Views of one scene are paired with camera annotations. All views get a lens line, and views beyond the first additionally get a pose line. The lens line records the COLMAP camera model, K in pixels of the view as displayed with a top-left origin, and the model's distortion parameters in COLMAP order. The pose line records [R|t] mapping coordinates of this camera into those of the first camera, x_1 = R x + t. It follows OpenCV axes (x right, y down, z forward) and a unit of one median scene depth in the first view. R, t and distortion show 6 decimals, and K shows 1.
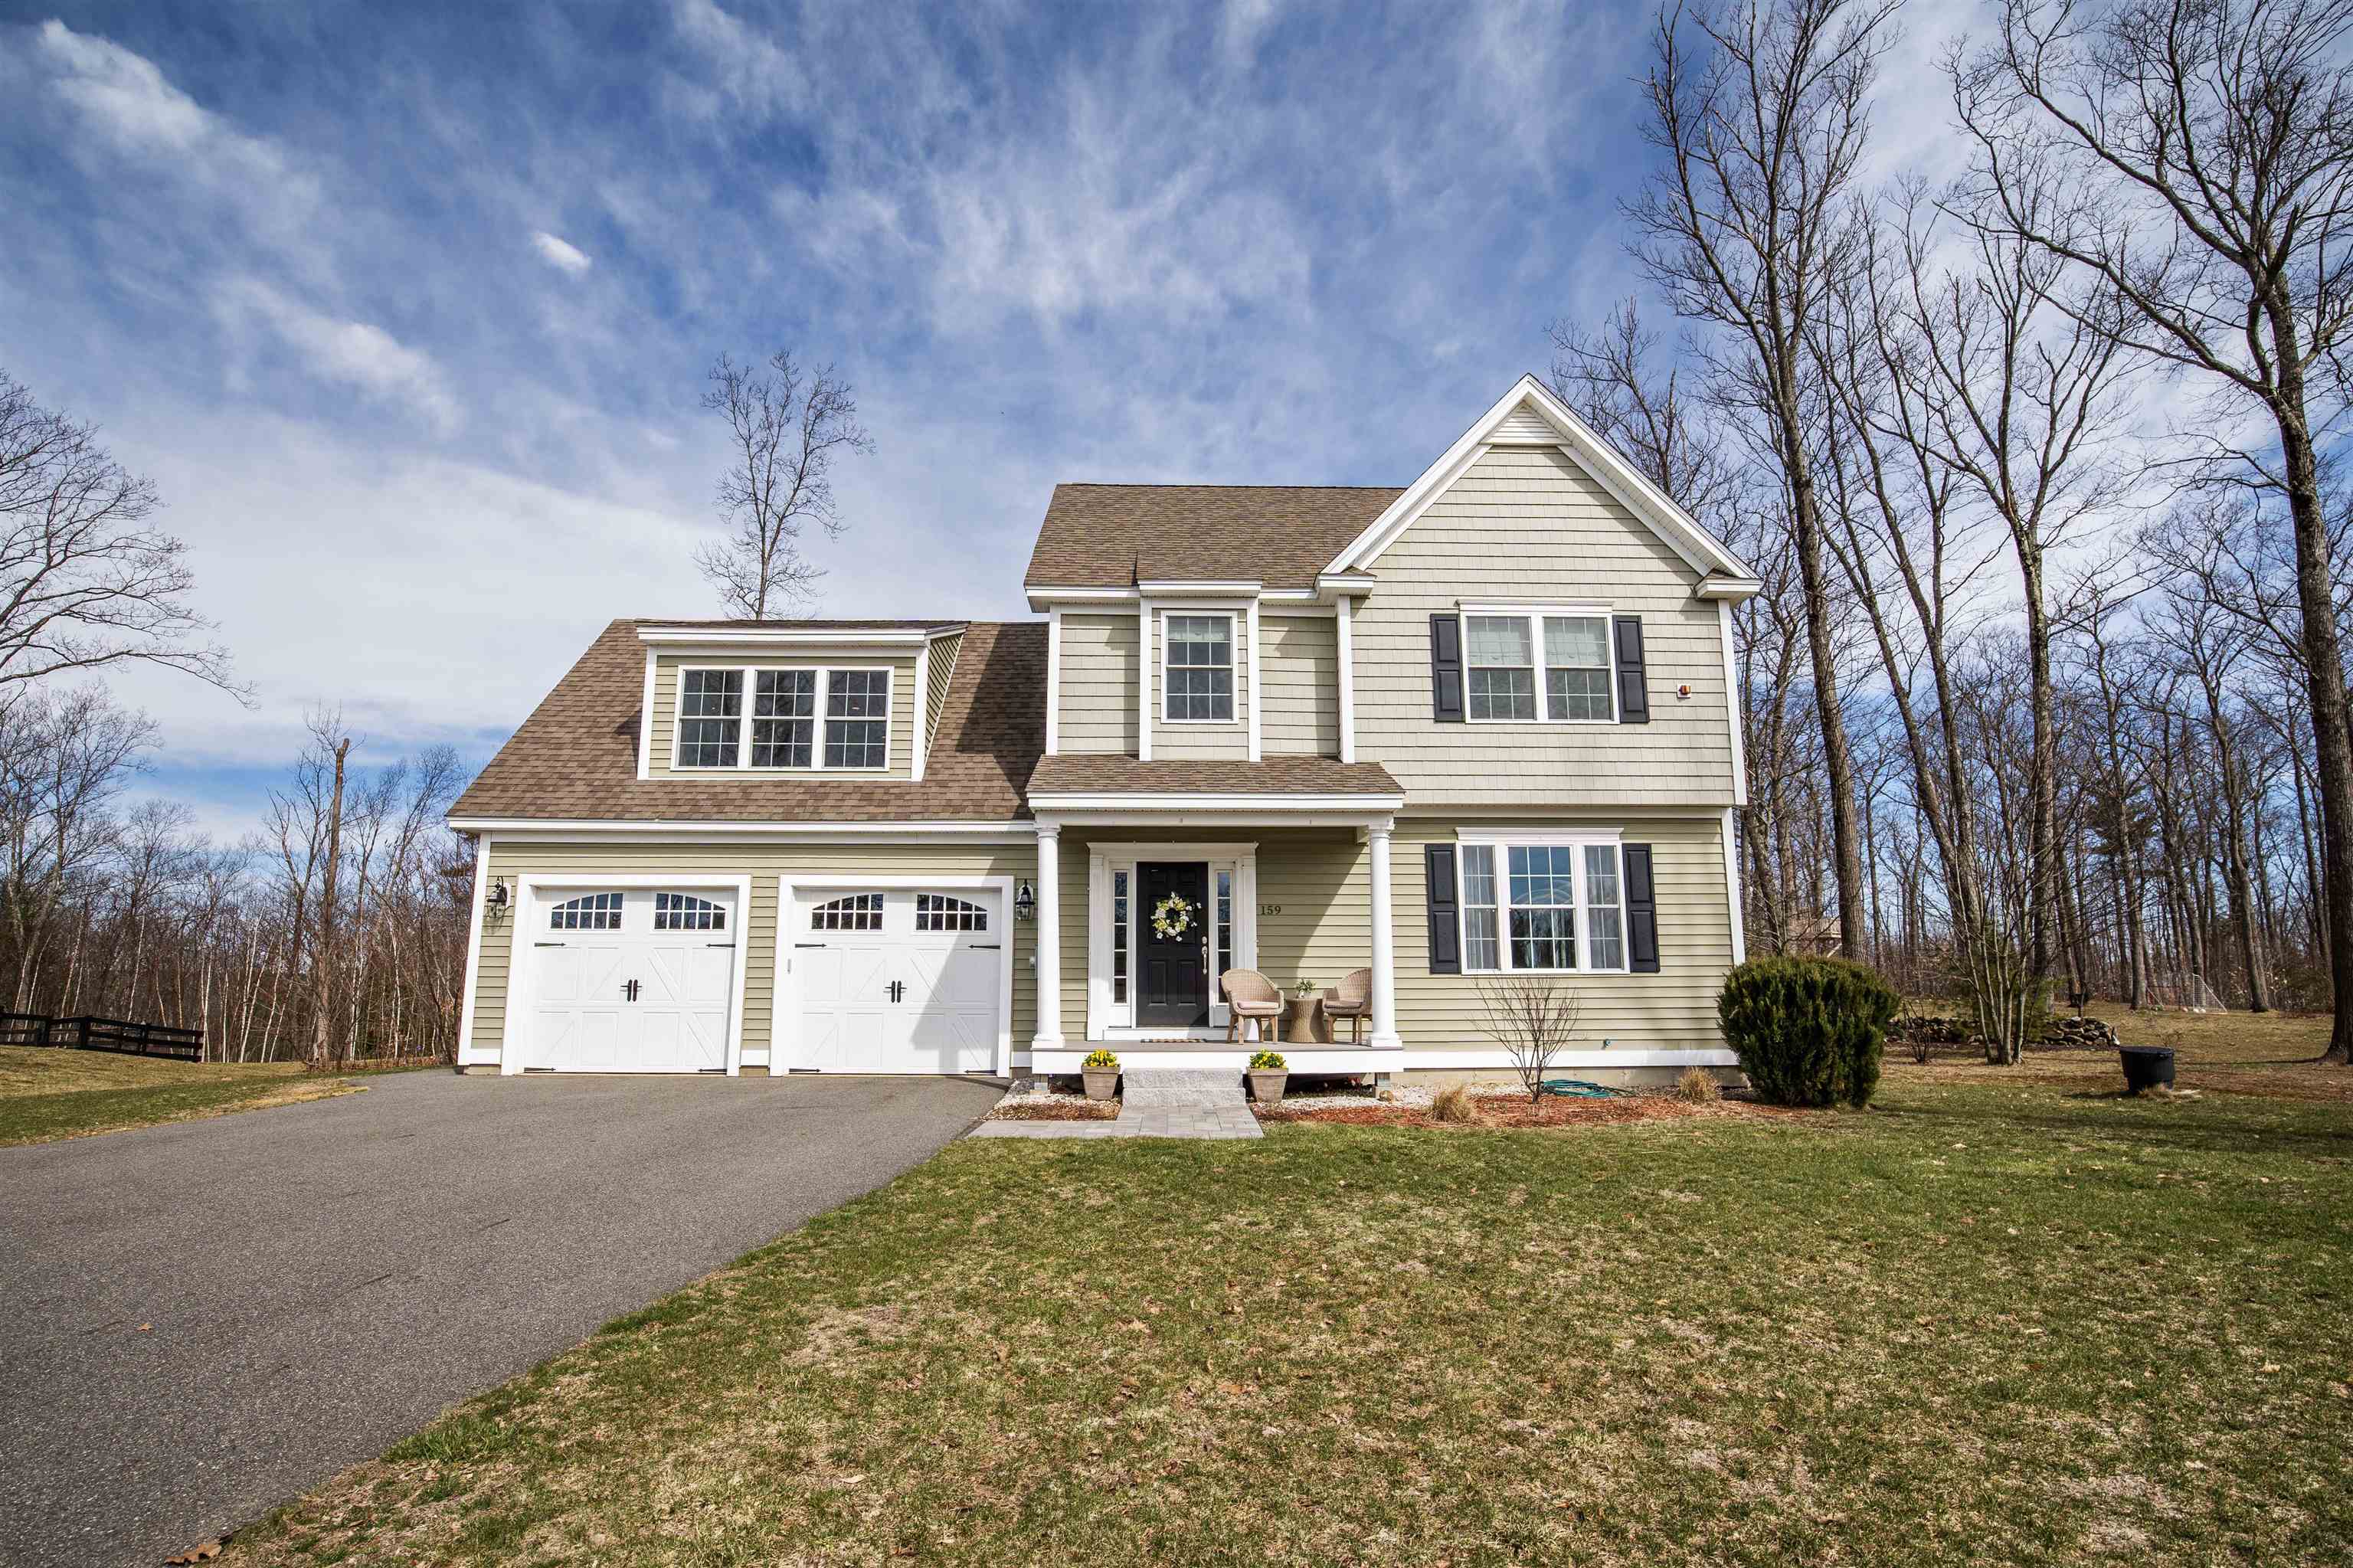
lens RADIAL K [[1119.9, 0, 1166.2], [0, 1119.9, 794.1], [0, 0, 1]] dist [-0.030433, 0.006871]
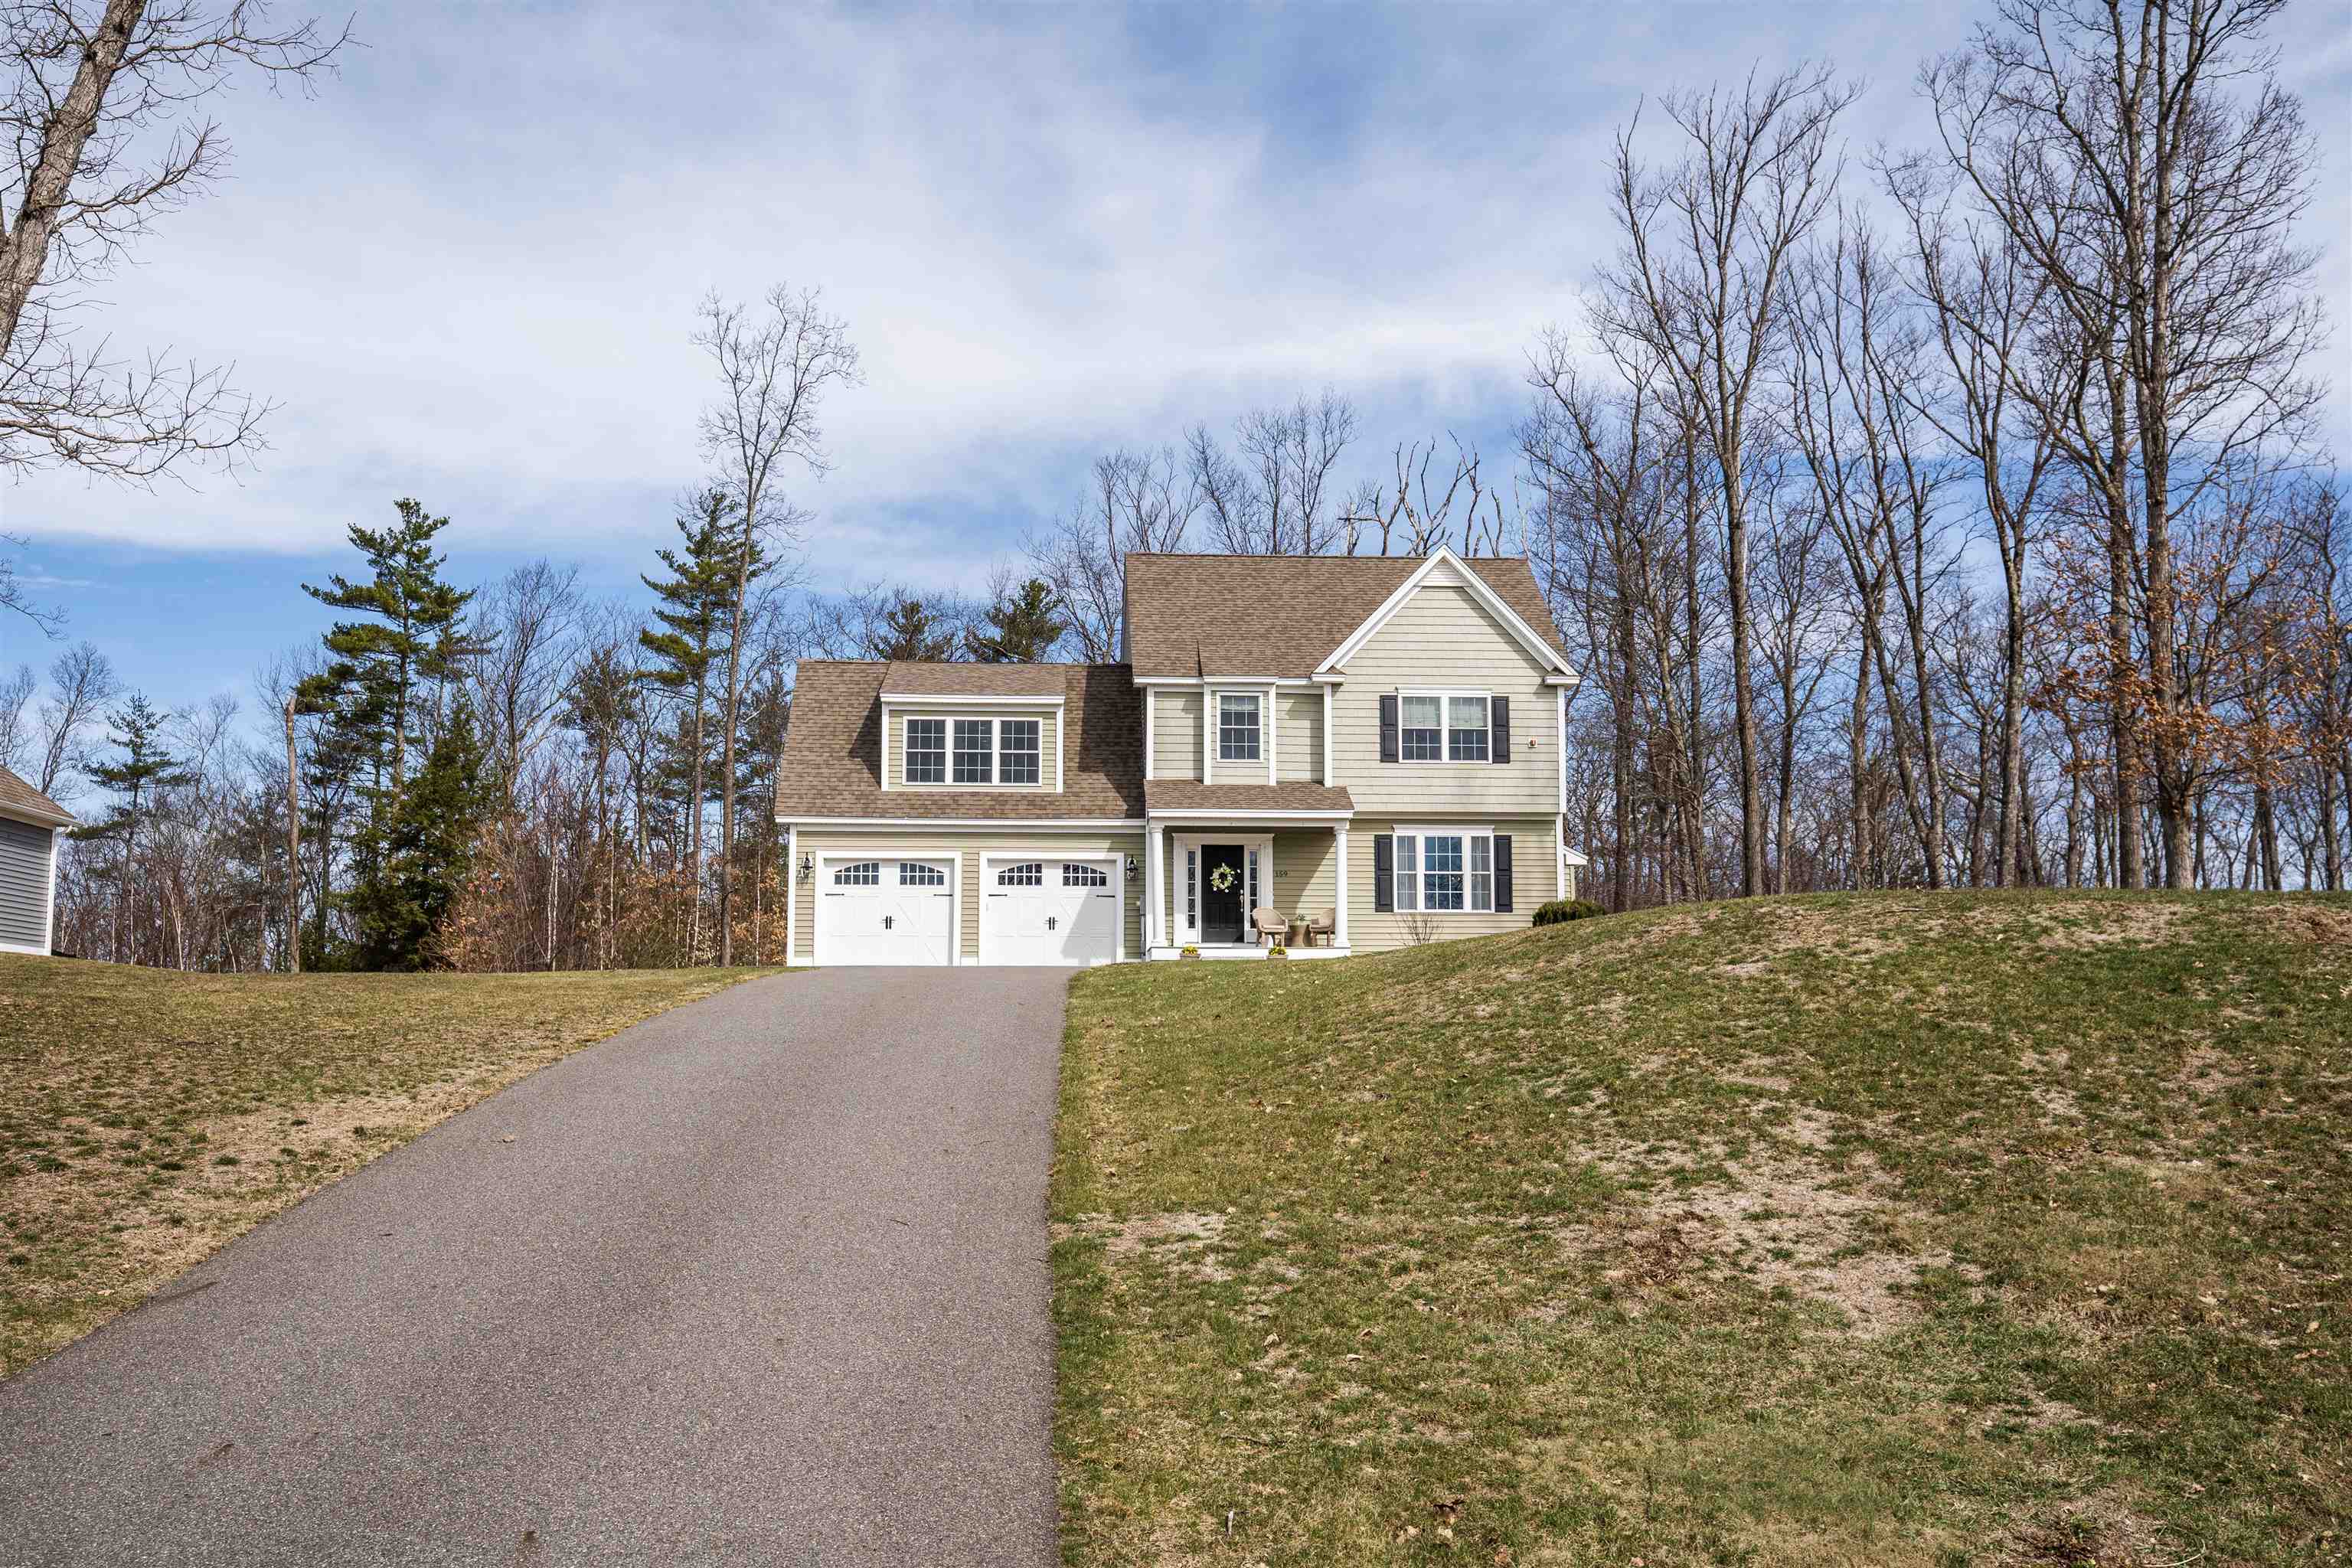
lens RADIAL K [[2371.8, 0, 1178.1], [0, 2371.8, 733.0], [0, 0, 1]] dist [0.014111, 0.002461]
pose [[0.999367, 0.006032, 0.035062, -0.183018], [-0.007119, 0.999495, 0.030953, -0.211433], [-0.034857, -0.031183, 0.998906, -2.480981]]
